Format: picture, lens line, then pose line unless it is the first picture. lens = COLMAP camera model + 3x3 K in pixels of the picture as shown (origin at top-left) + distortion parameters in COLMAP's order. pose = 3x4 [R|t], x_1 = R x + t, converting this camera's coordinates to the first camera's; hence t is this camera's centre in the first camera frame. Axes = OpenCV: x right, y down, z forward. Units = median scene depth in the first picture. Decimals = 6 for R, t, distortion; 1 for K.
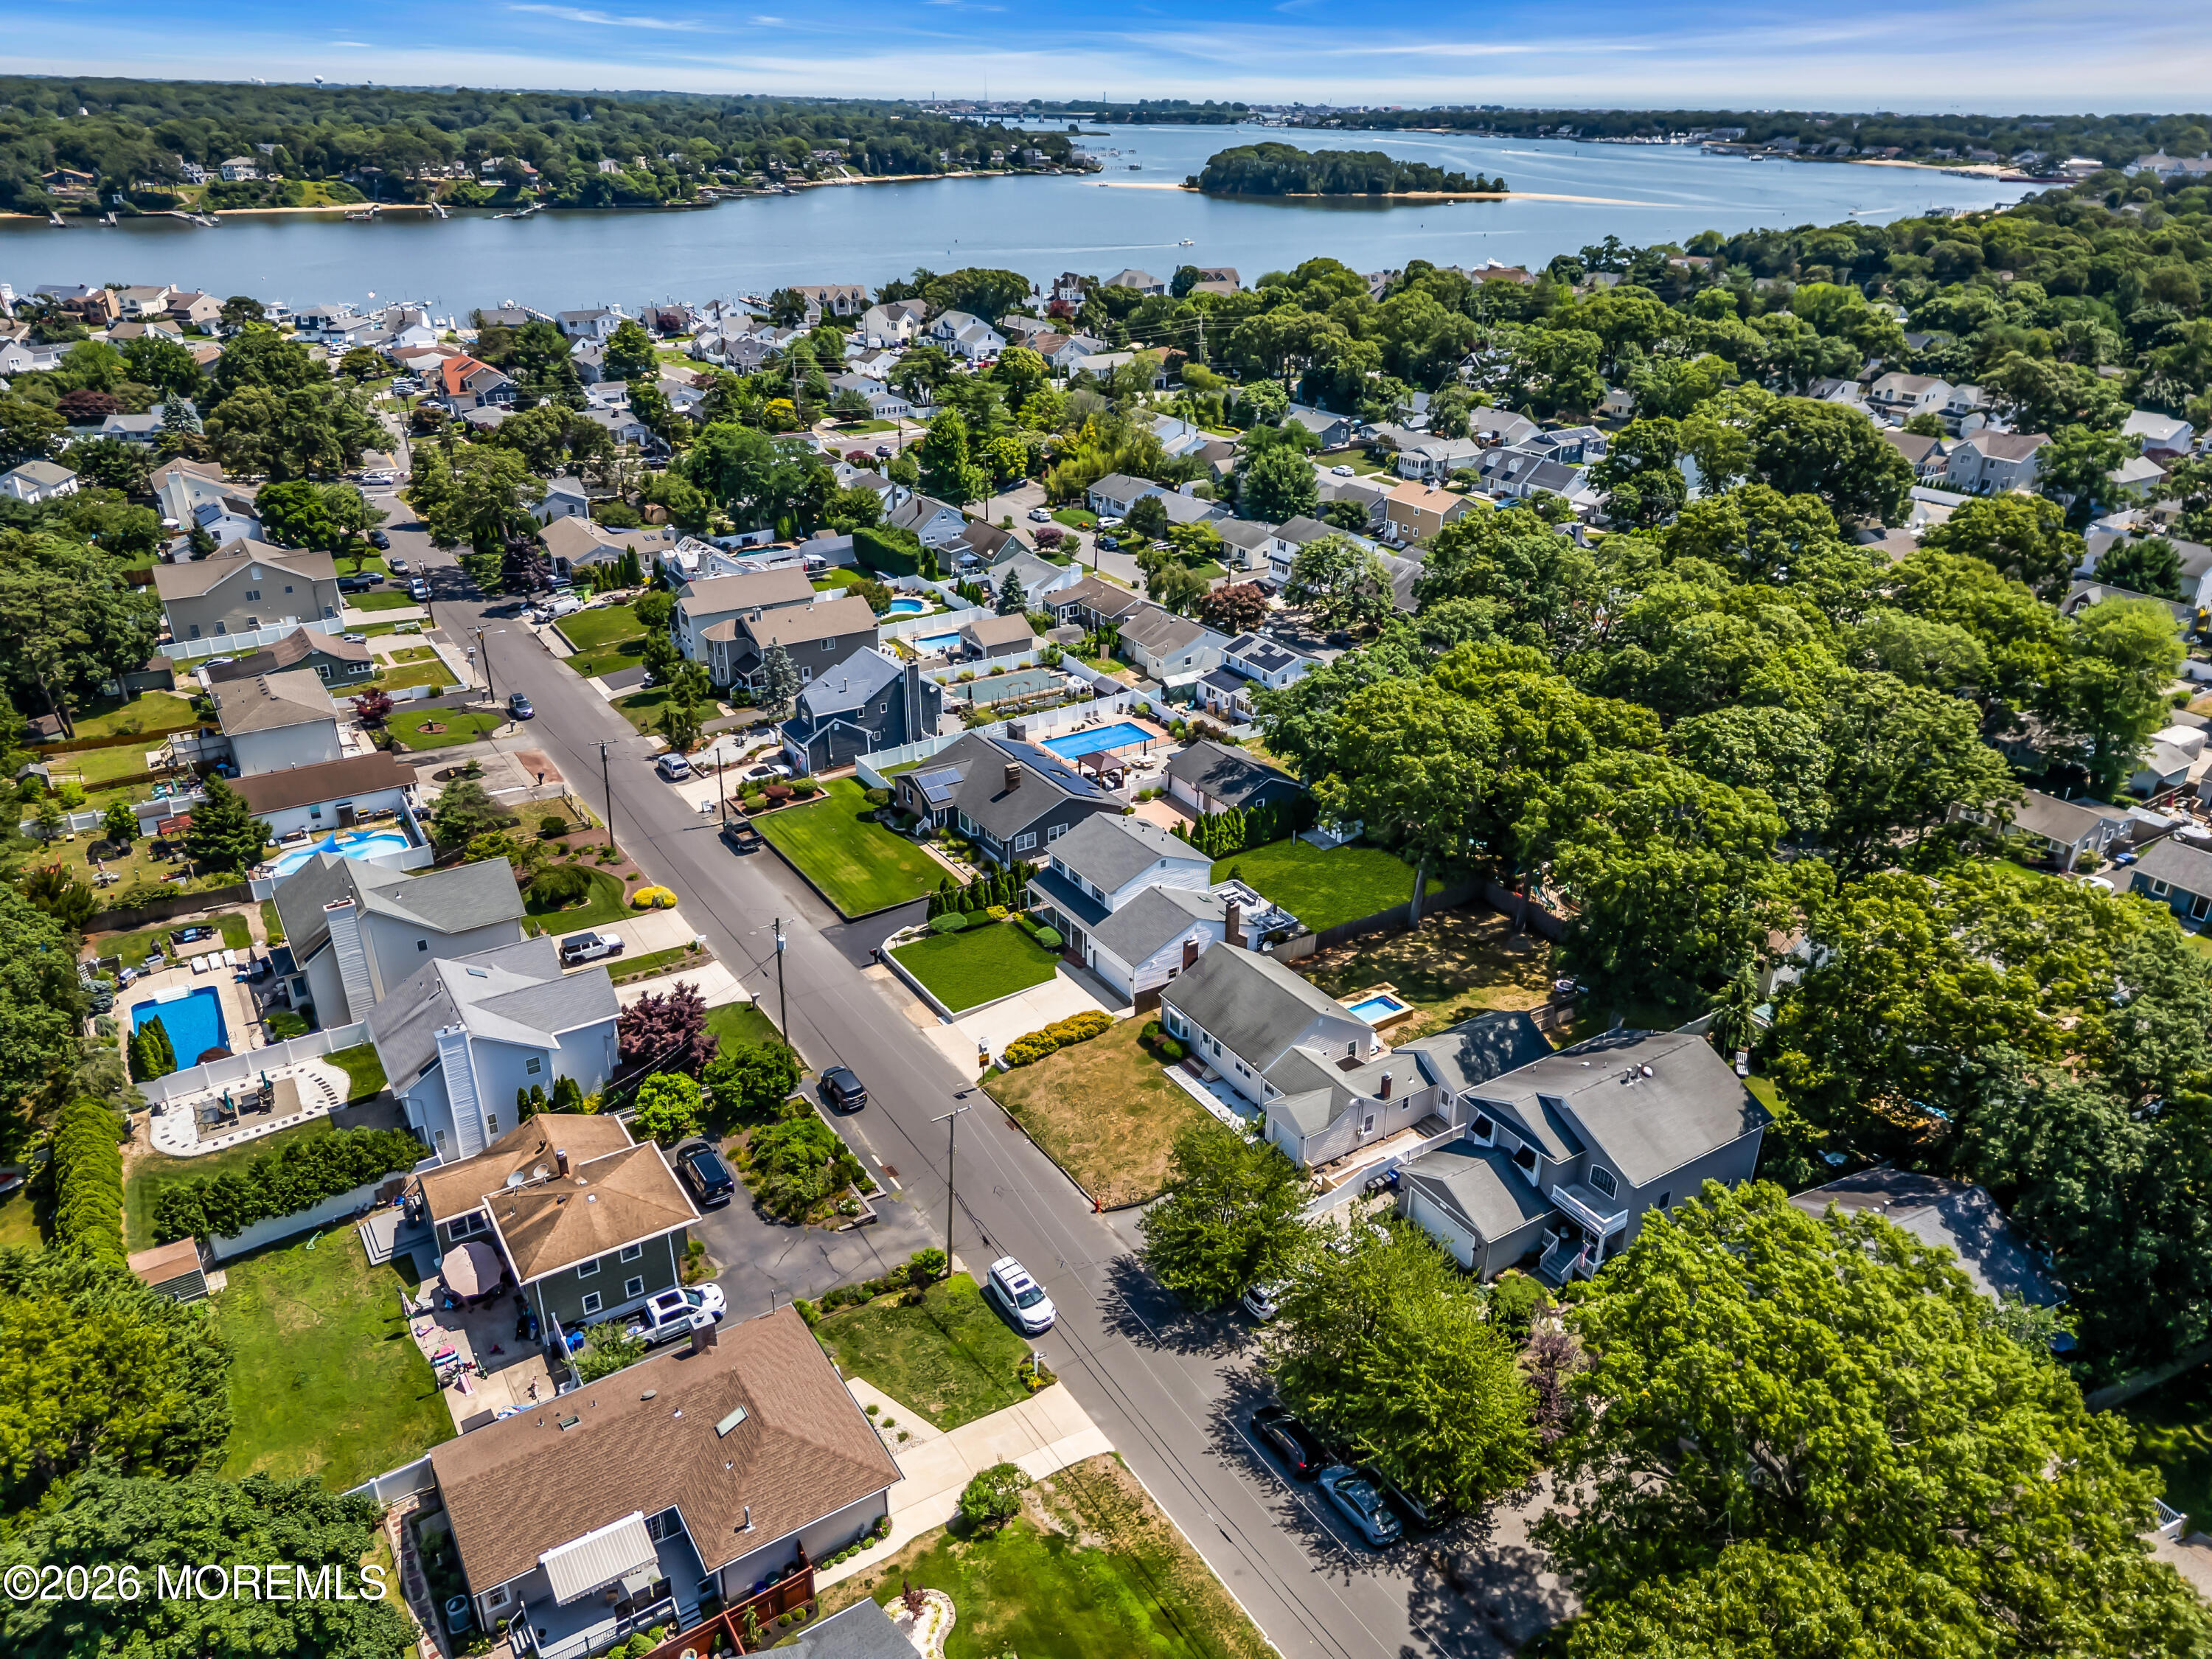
lens RADIAL K [[1546.2, 0, 1104.6], [0, 1546.2, 824.0], [0, 0, 1]] dist [0.062333, -0.064082]
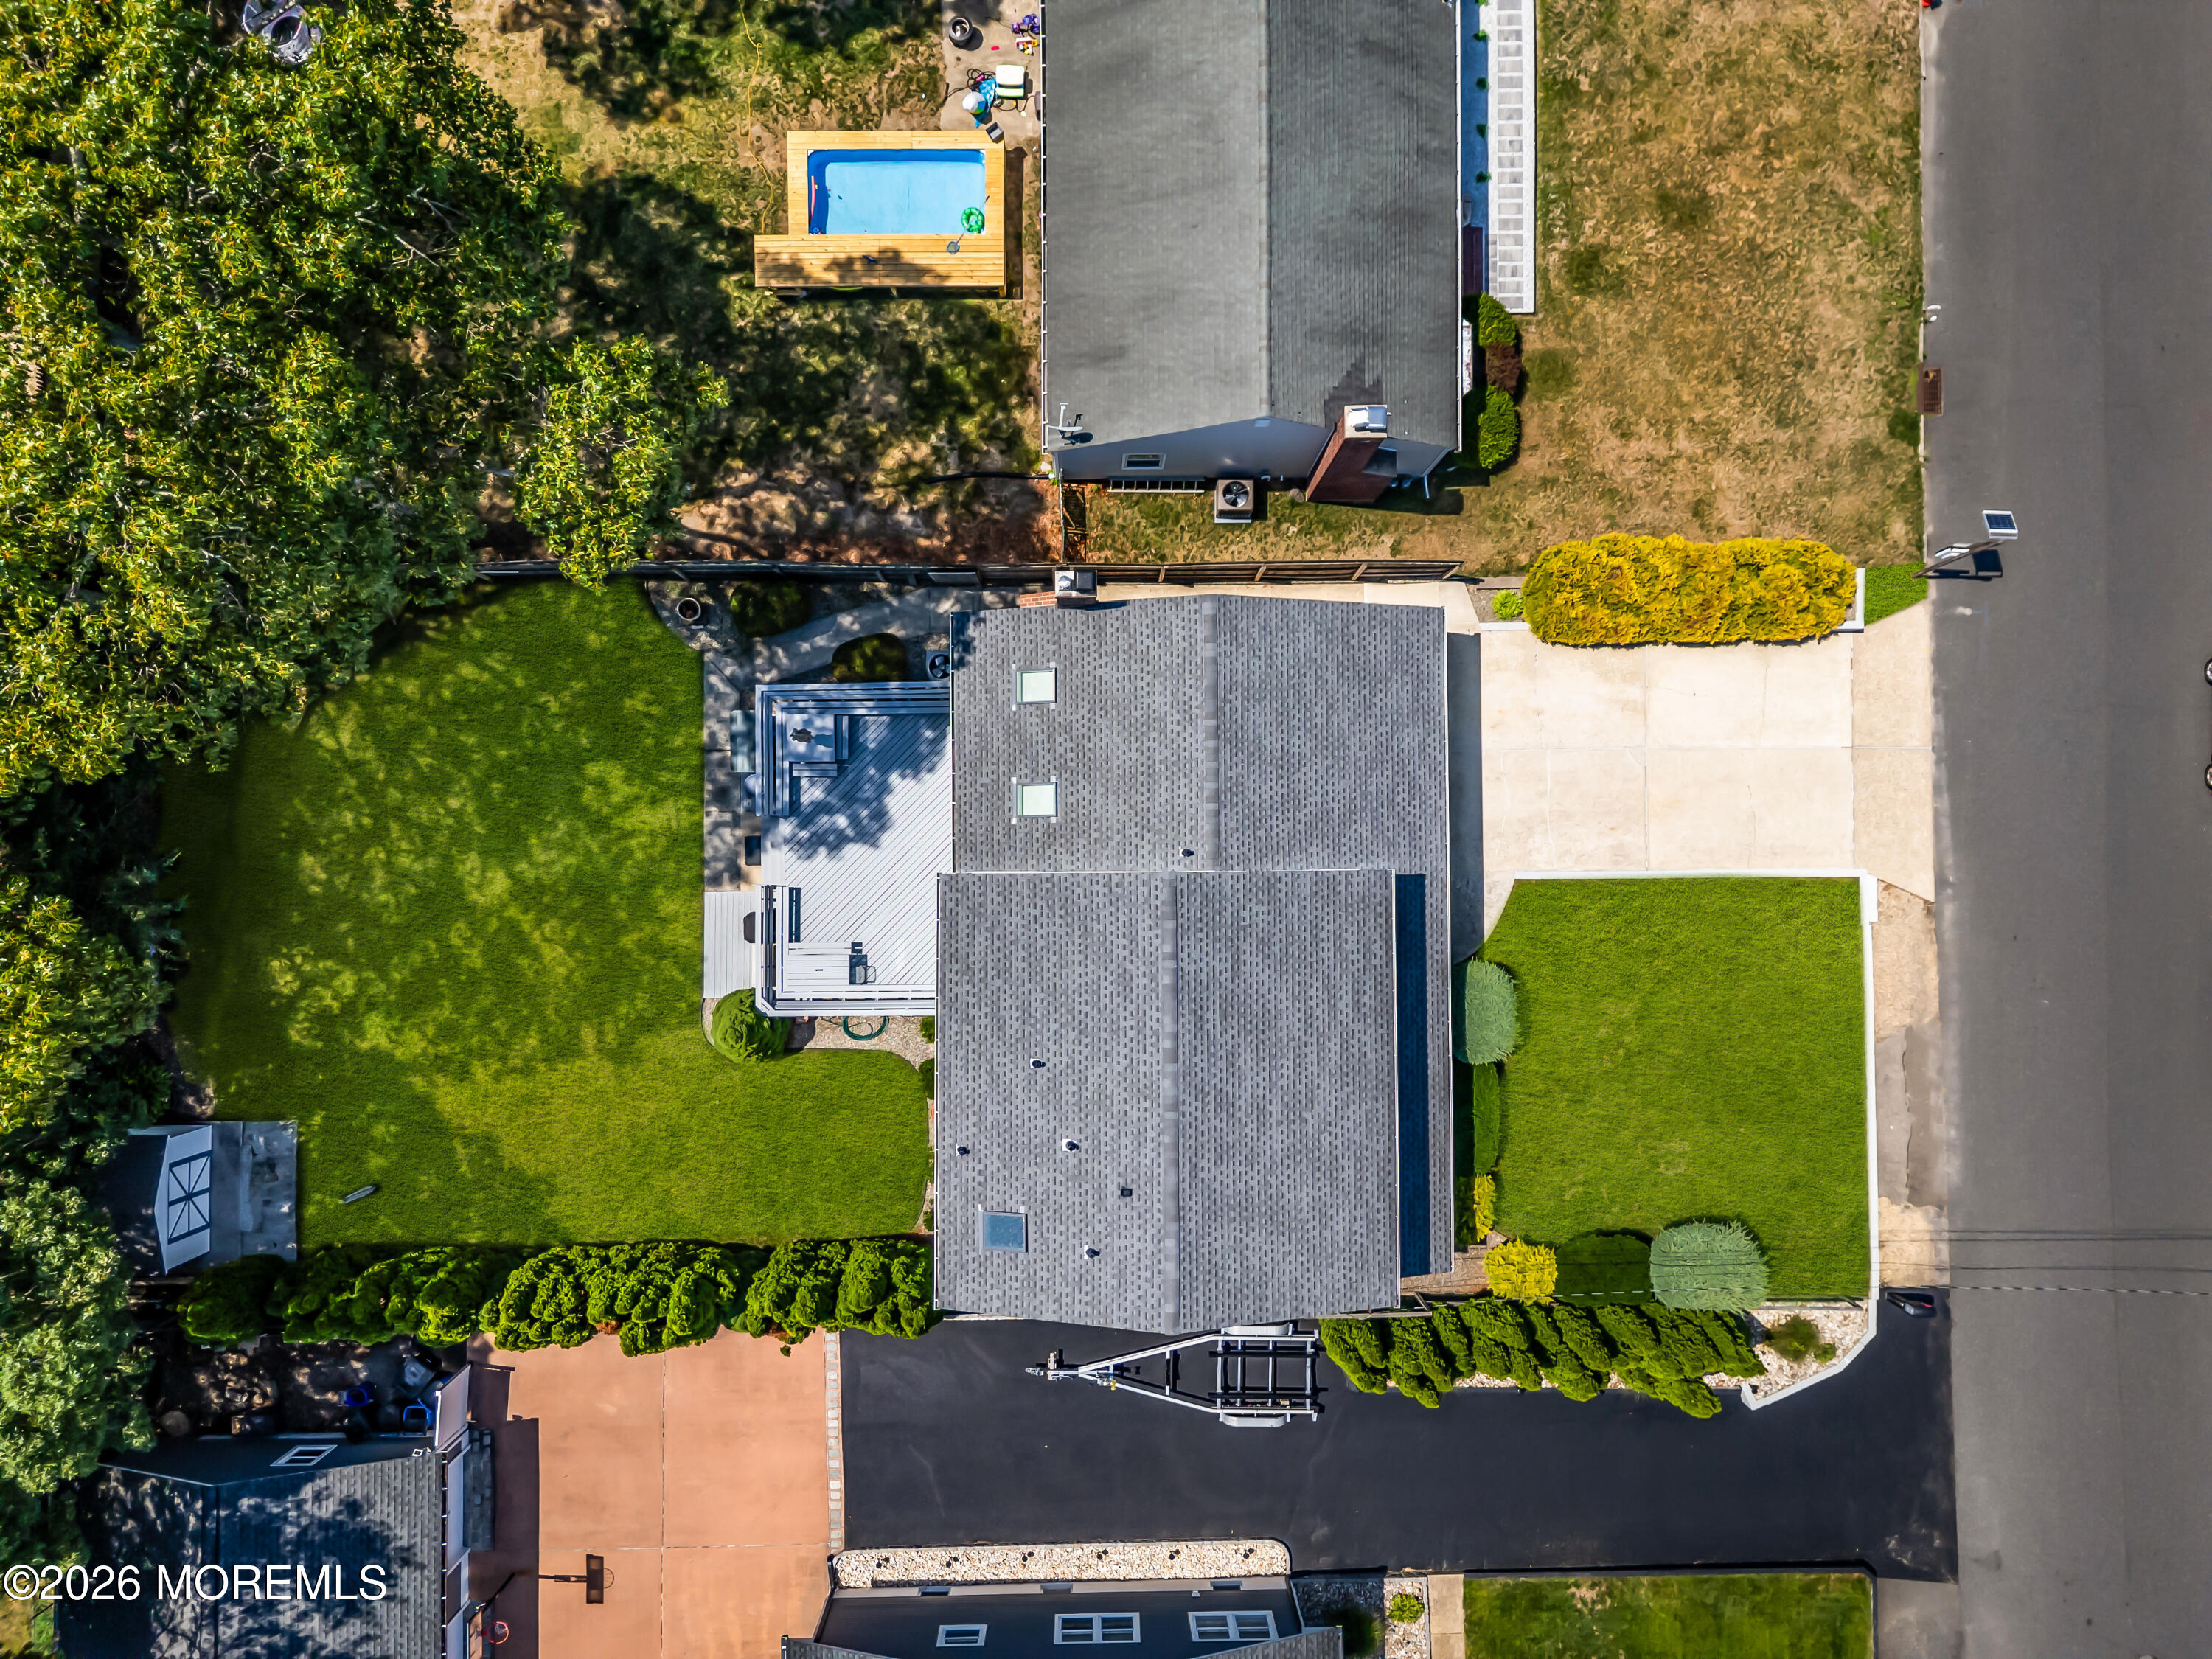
lens RADIAL K [[1546.5, 0, 1101.7], [0, 1546.5, 828.5], [0, 0, 1]] dist [0.059363, -0.052938]
pose [[-0.841386, -0.540345, -0.009856, 0.039490], [0.213186, -0.348606, 0.912702, -0.162530], [-0.496610, 0.765833, 0.408507, 0.635615]]
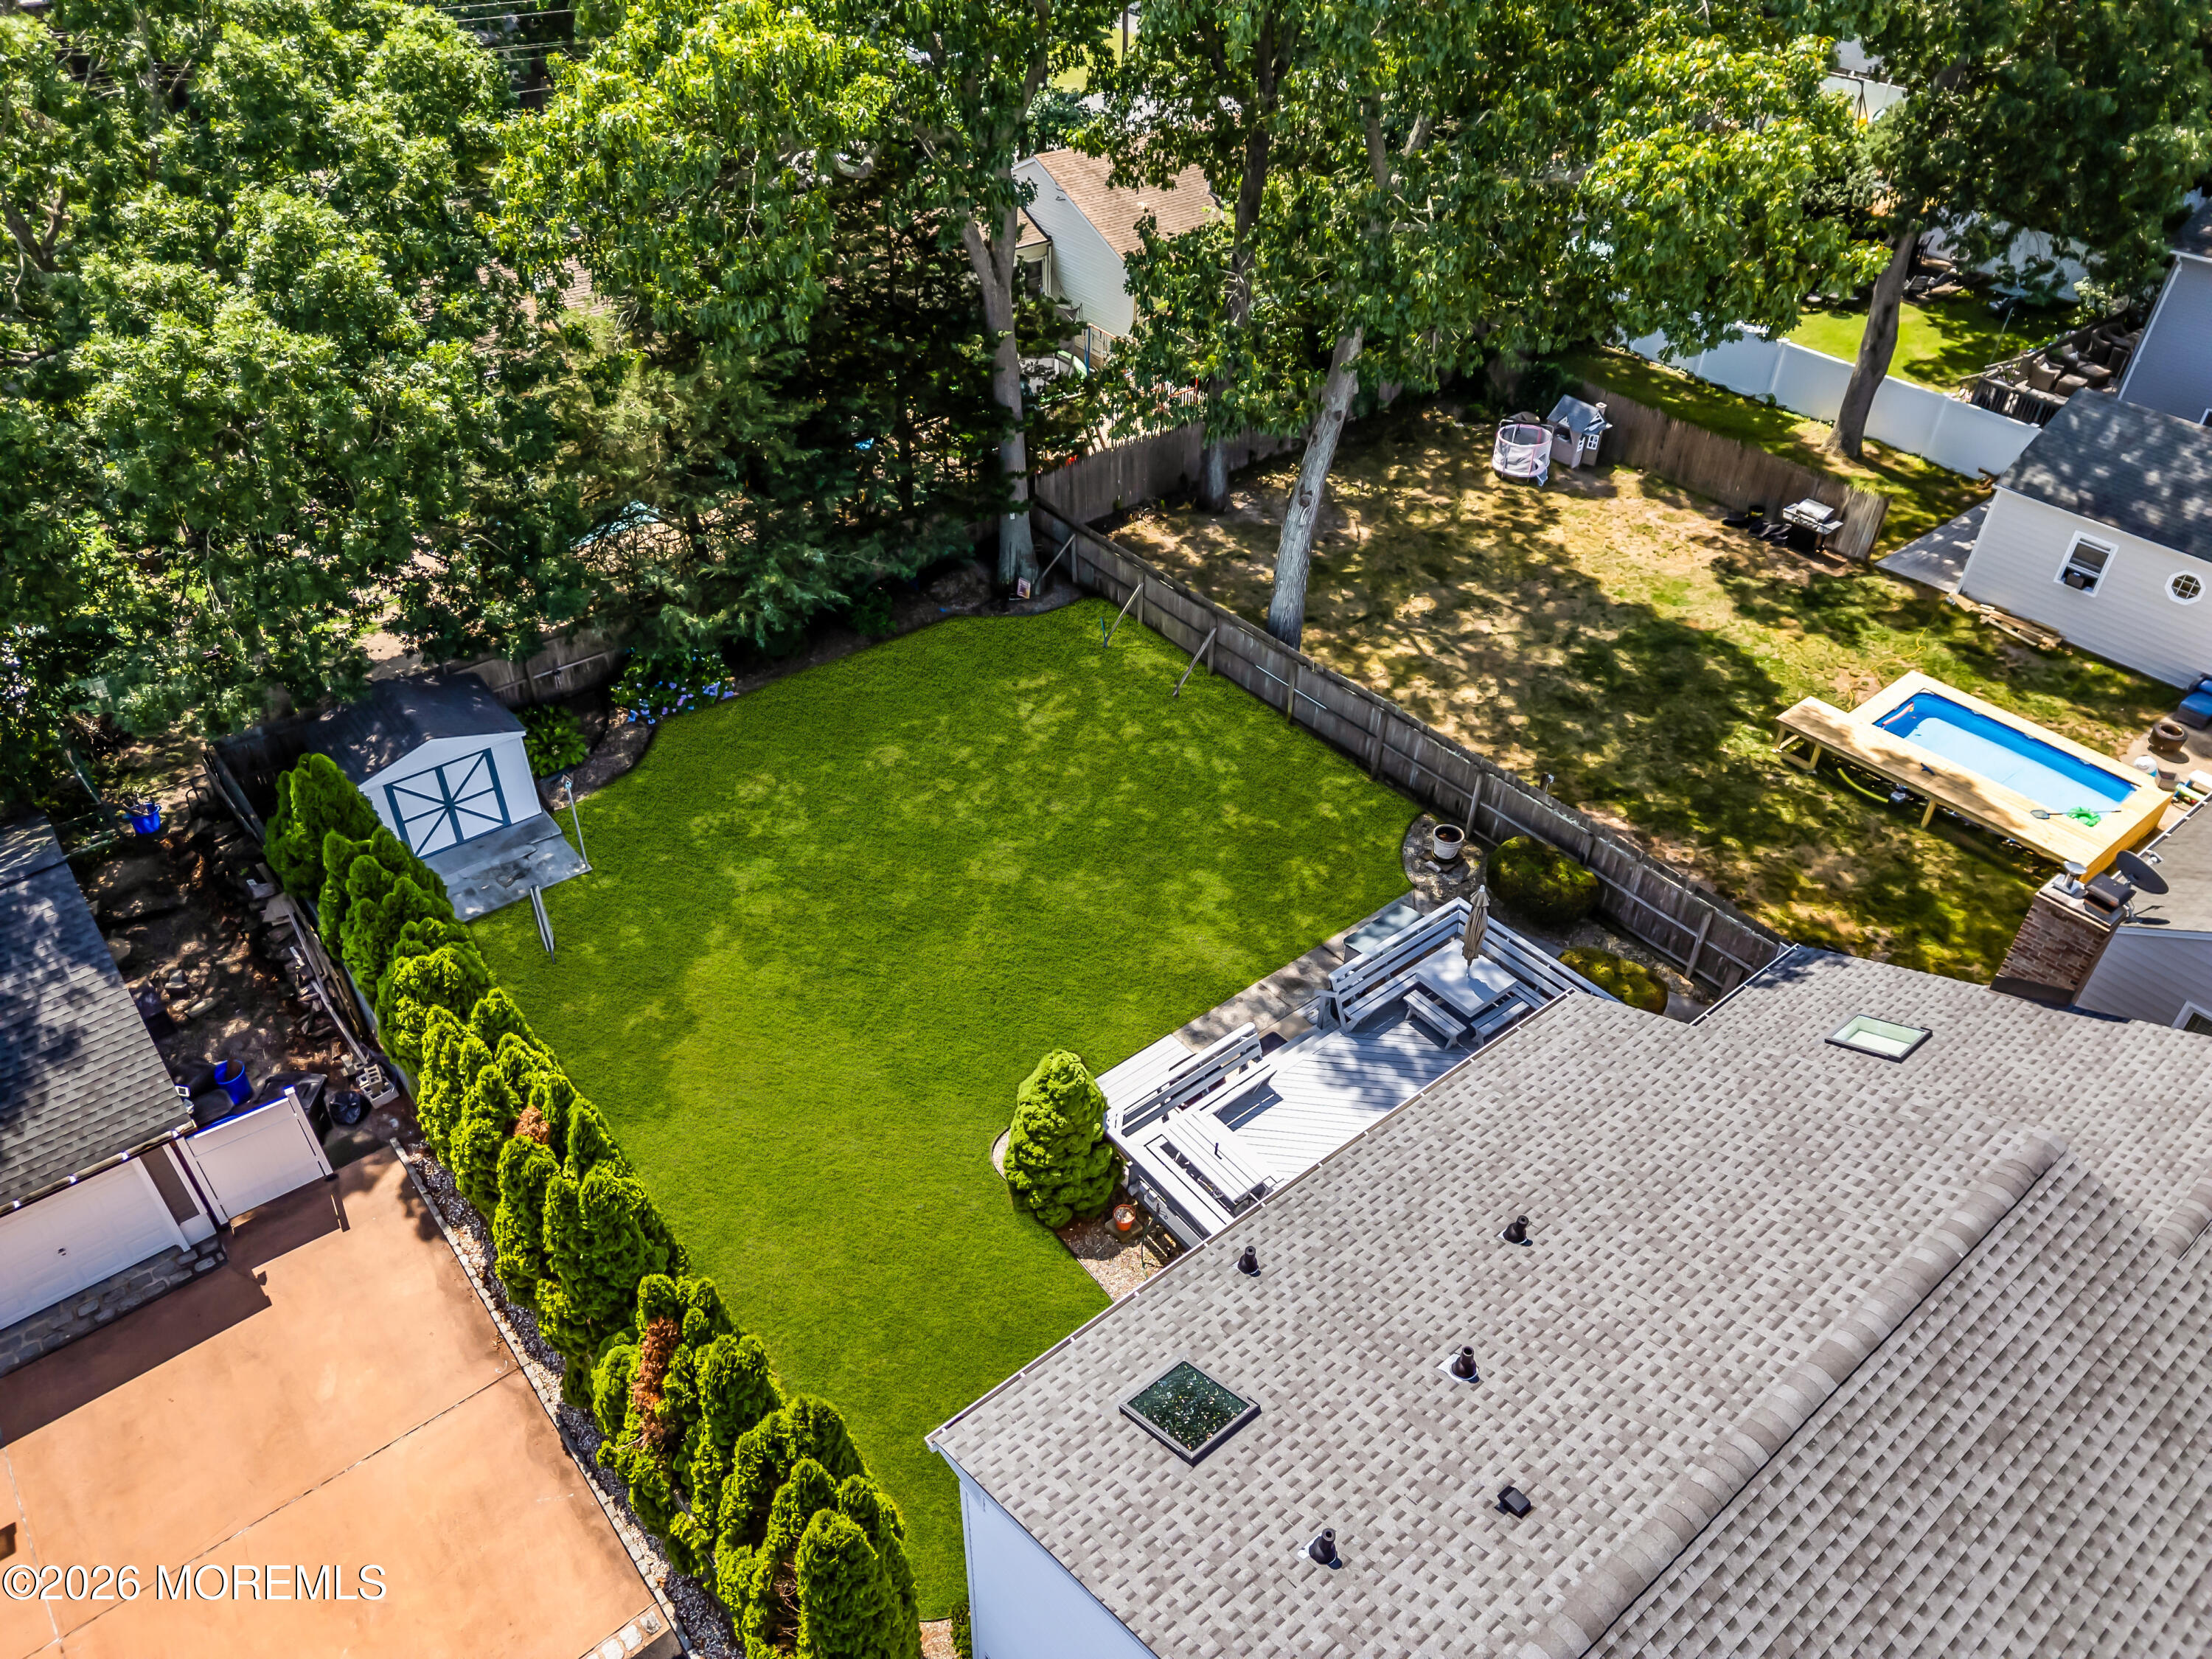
lens RADIAL K [[1546.5, 0, 1101.7], [0, 1546.5, 828.5], [0, 0, 1]] dist [0.059363, -0.052938]
pose [[-0.105014, -0.625794, 0.772887, -0.024776], [0.410887, 0.680442, 0.606771, -0.073503], [-0.905618, 0.381288, 0.185675, 0.740793]]
